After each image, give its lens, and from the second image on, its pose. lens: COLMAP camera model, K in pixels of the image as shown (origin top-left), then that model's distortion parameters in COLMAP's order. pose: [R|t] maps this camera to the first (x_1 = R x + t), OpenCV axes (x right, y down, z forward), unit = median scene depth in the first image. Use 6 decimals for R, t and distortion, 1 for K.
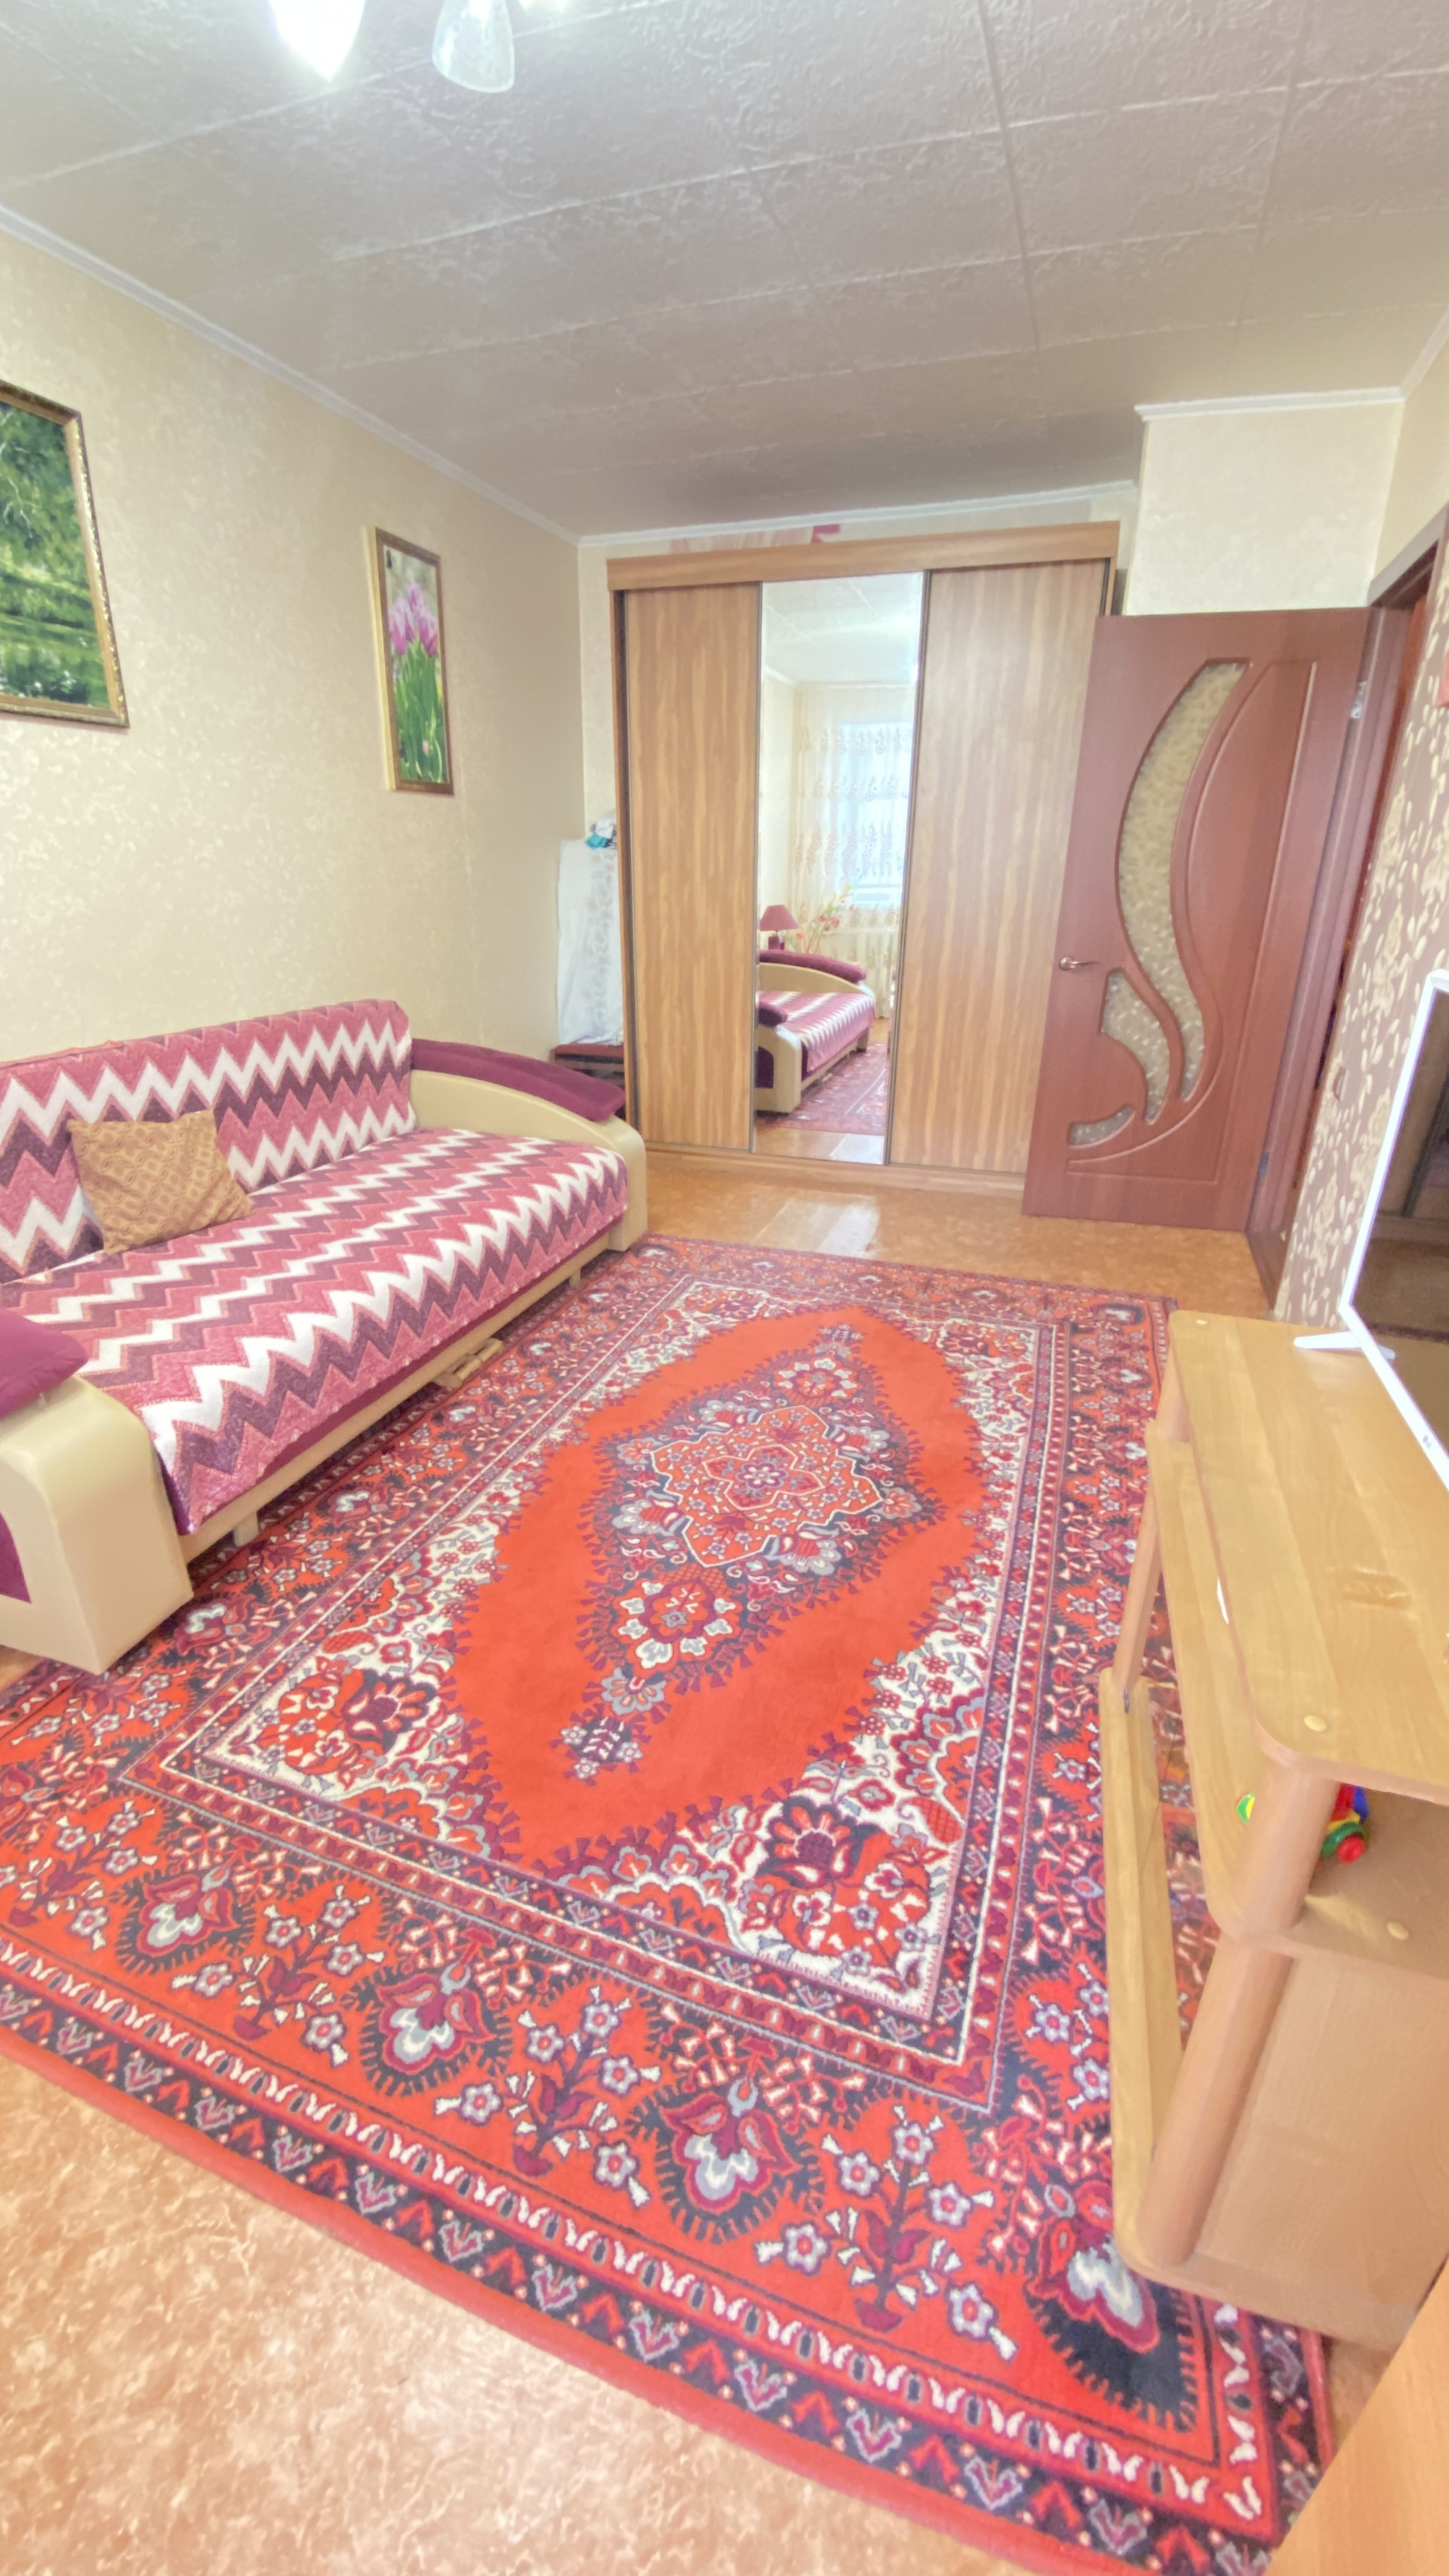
lens RADIAL K [[1041.9, 0, 737.3], [0, 1041.9, 1299.1], [0, 0, 1]] dist [0.001416, -0.010576]
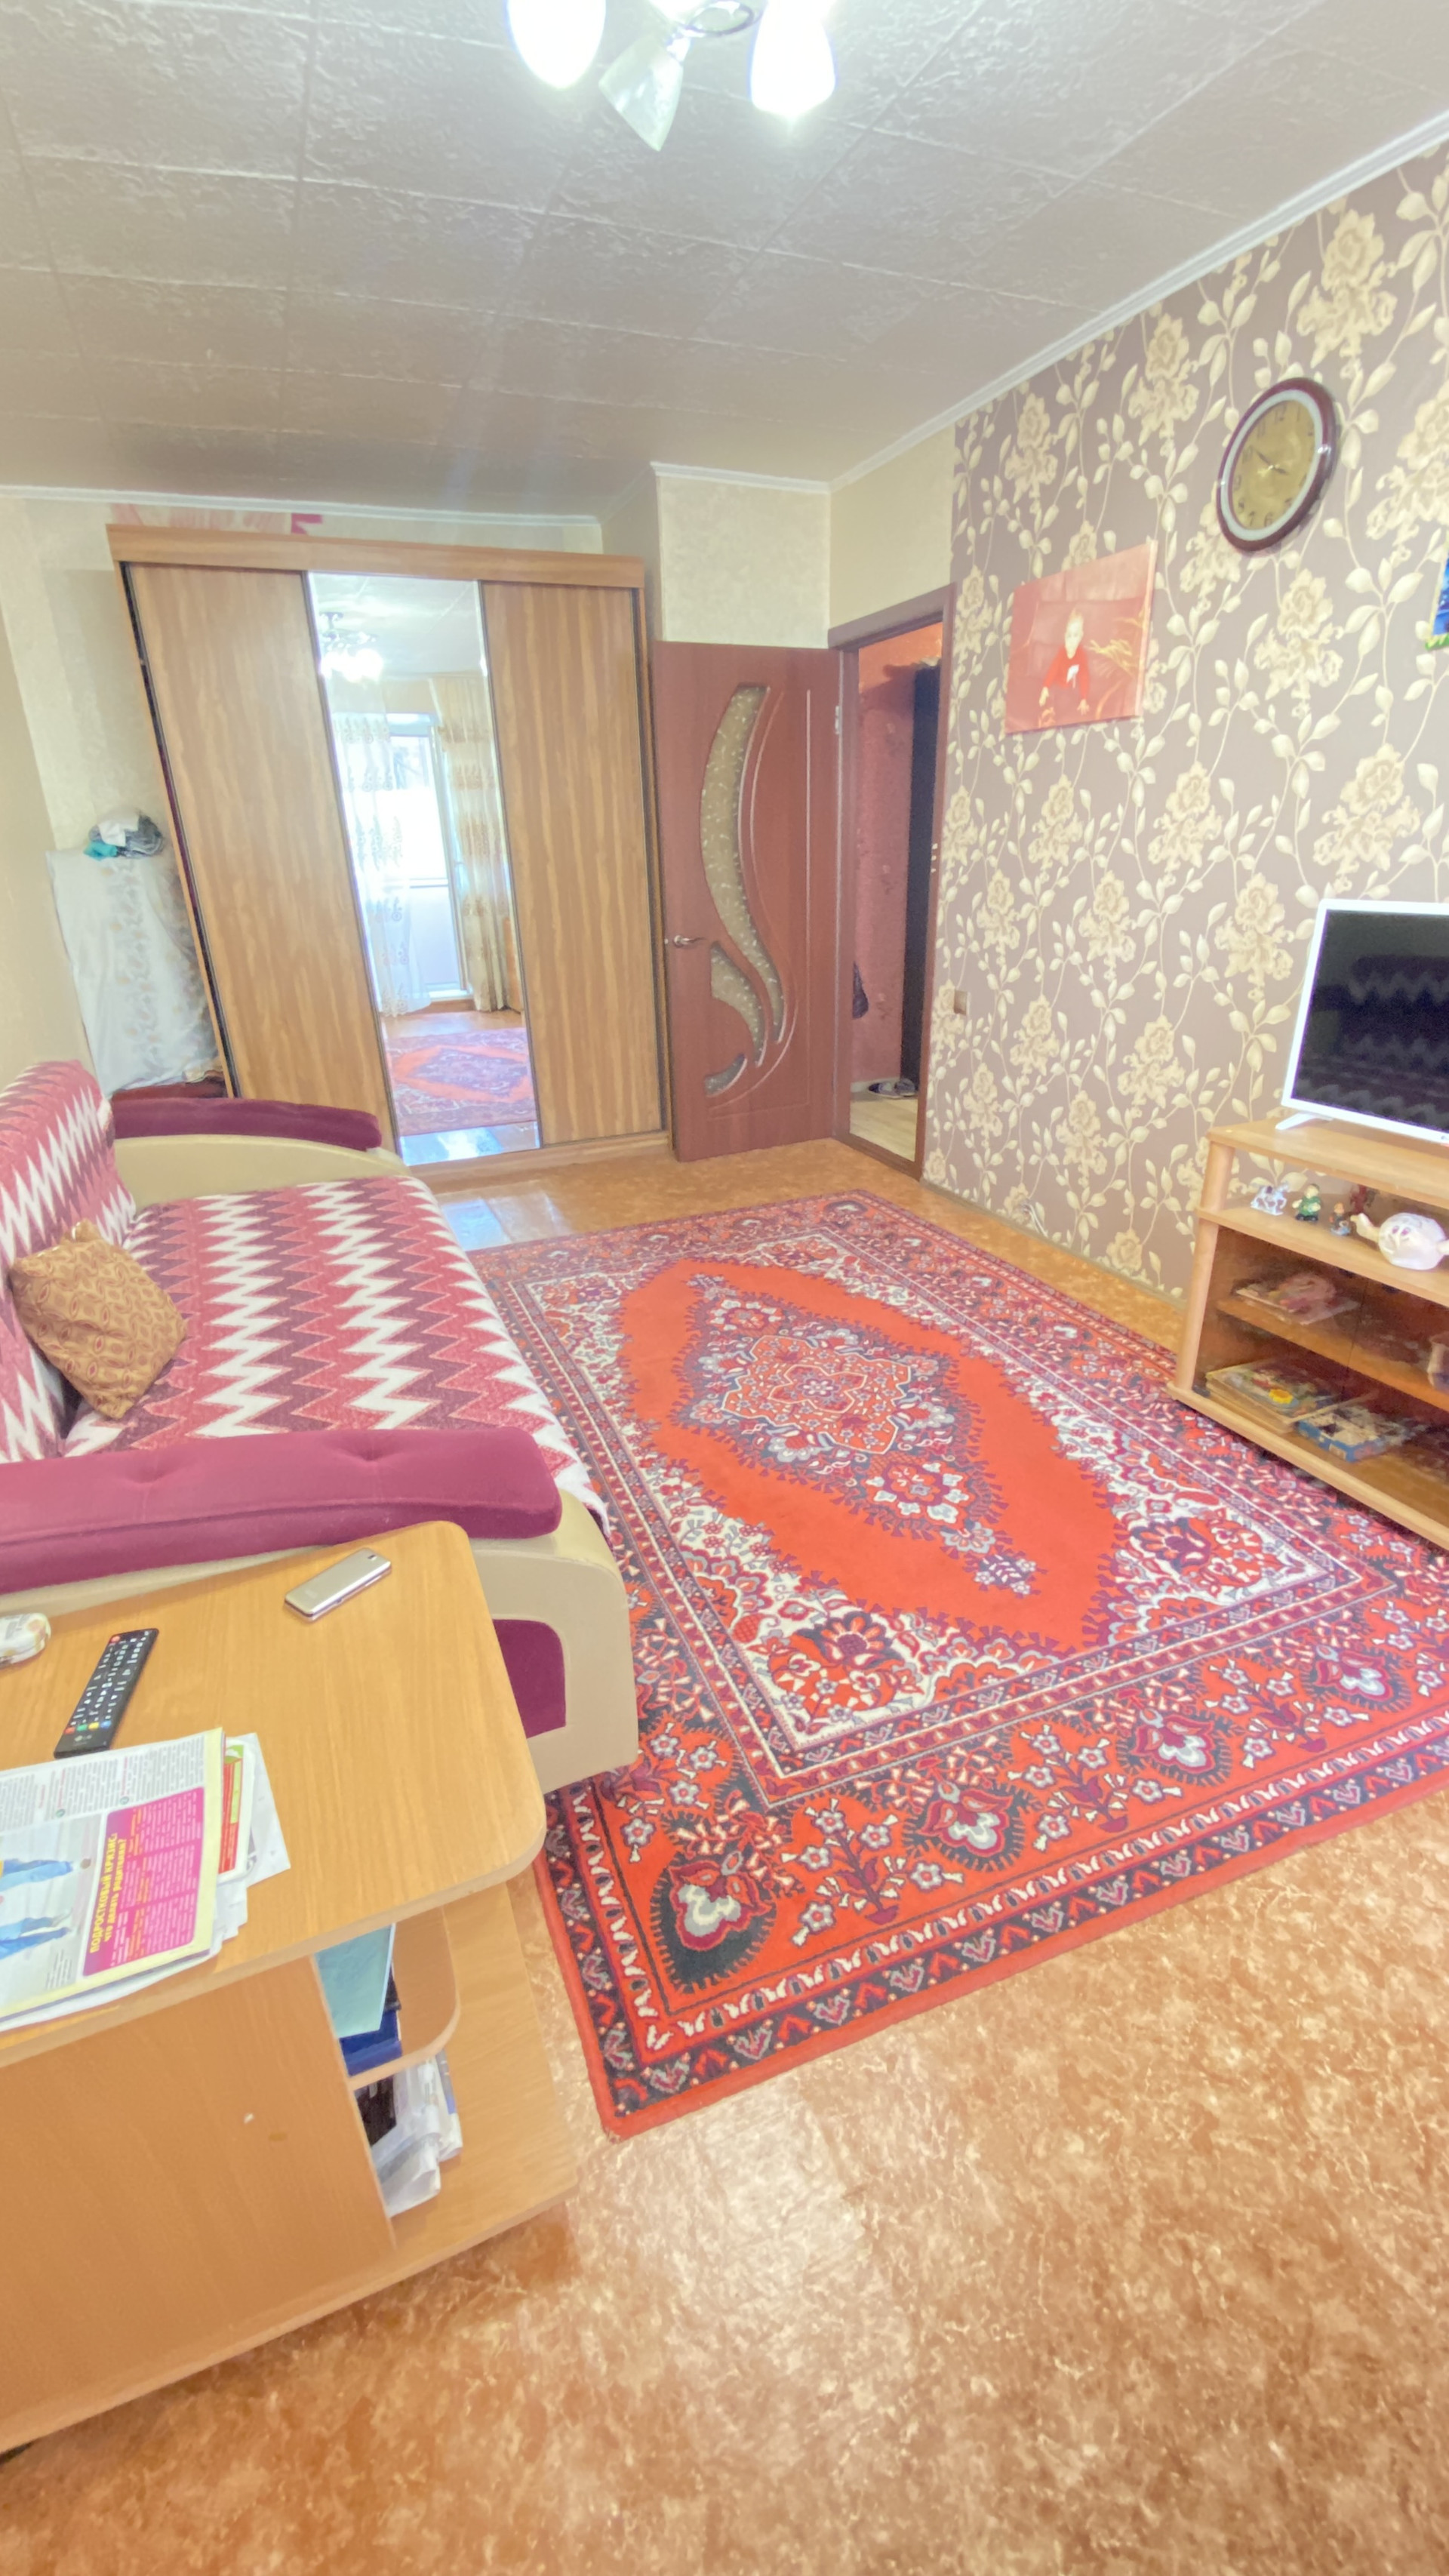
lens RADIAL K [[1041.9, 0, 717.4], [0, 1041.9, 1304.0], [0, 0, 1]] dist [0.001416, -0.010576]
pose [[0.750931, -0.297159, 0.589745, -0.703552], [0.290972, 0.950563, 0.108468, -0.076102], [-0.592822, 0.090147, 0.800272, 0.125155]]
